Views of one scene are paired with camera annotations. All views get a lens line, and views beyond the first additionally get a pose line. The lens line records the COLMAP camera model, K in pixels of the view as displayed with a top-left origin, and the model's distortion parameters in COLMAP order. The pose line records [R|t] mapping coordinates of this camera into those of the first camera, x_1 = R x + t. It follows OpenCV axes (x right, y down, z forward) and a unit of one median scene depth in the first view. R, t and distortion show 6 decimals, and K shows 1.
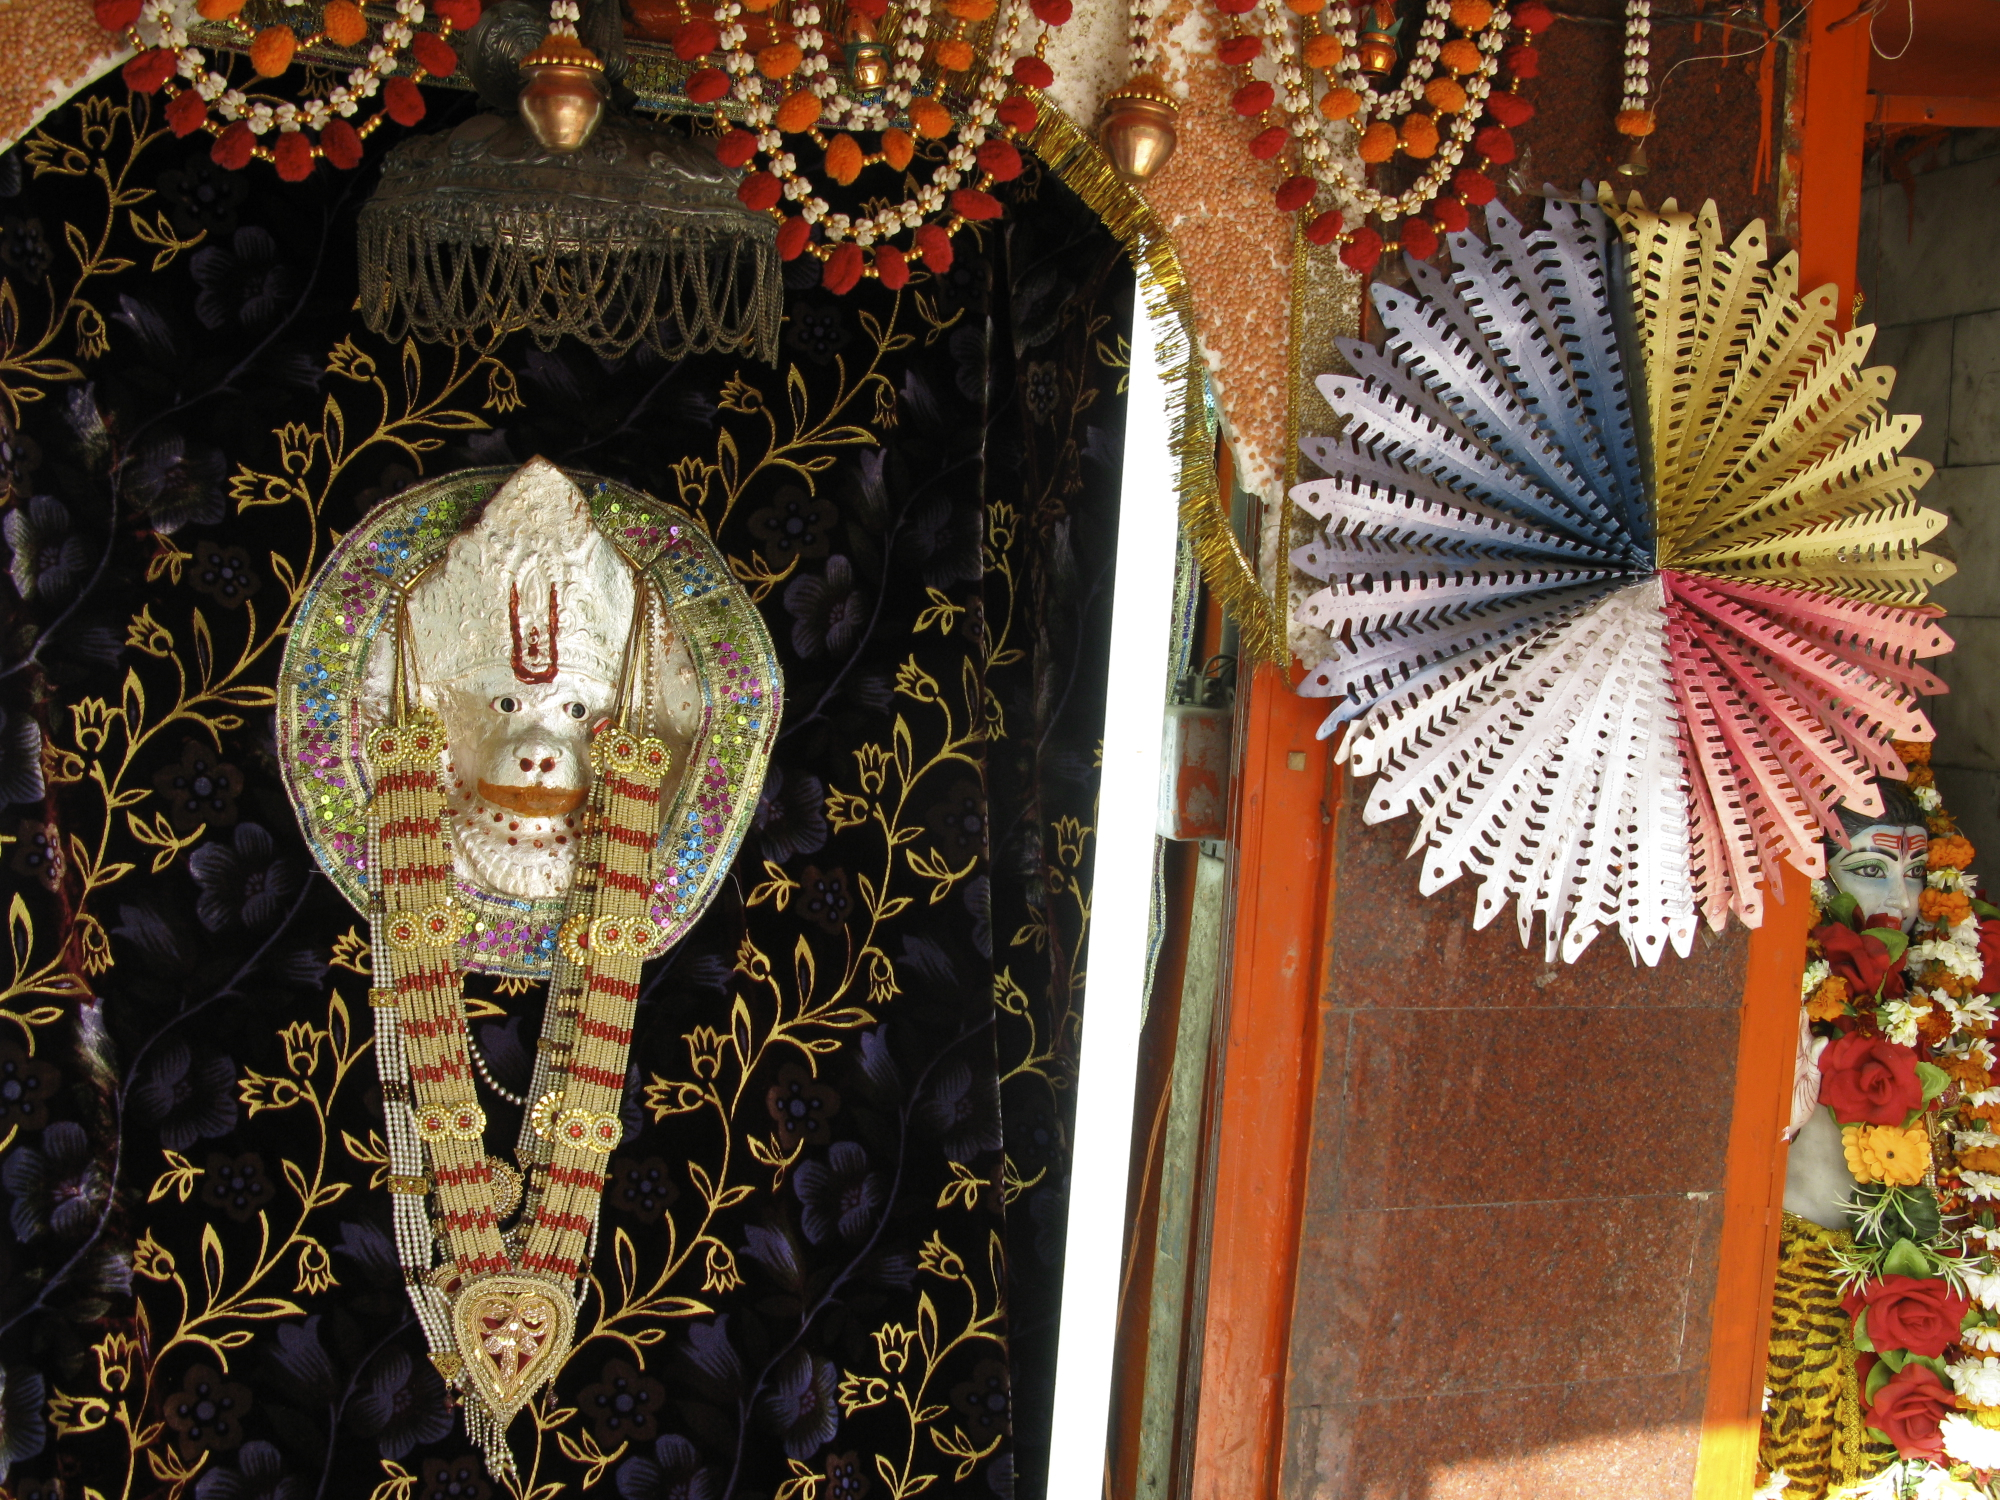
lens RADIAL K [[2053.8, 0, 1006.7], [0, 2053.8, 773.9], [0, 0, 1]] dist [-0.202127, 0.253116]
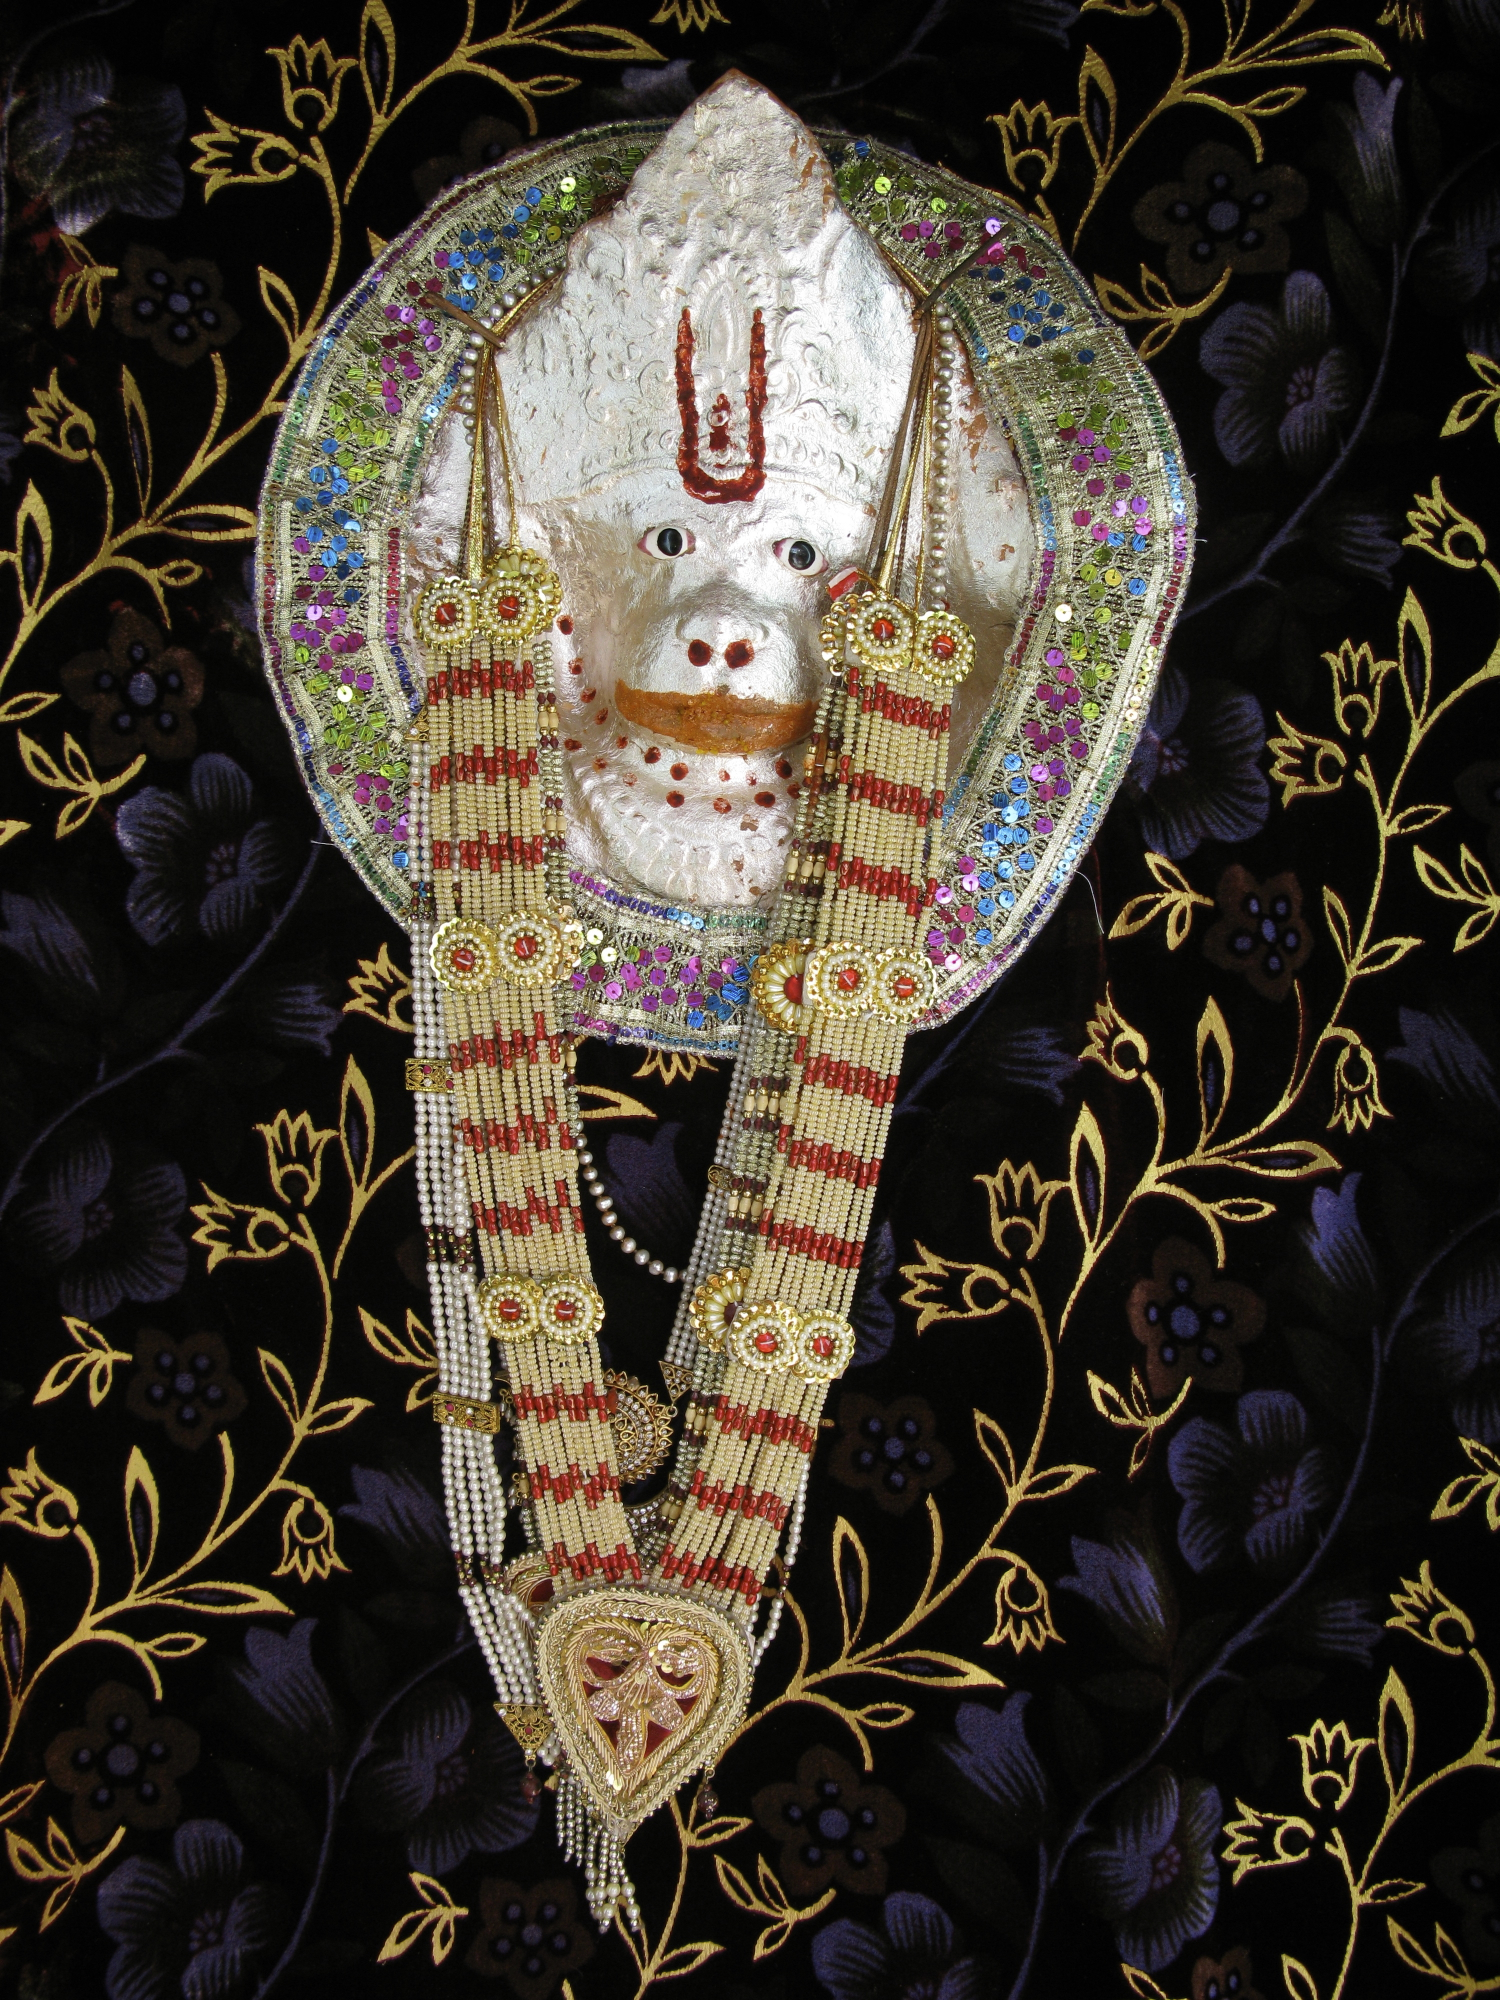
lens RADIAL K [[2053.8, 0, 762.2], [0, 2053.8, 998.9], [0, 0, 1]] dist [-0.202127, 0.253116]
pose [[0.957941, 0.051457, -0.282313, -0.065232], [-0.029201, 0.996164, 0.082488, 0.040598], [0.285474, -0.070775, 0.955770, 0.484945]]
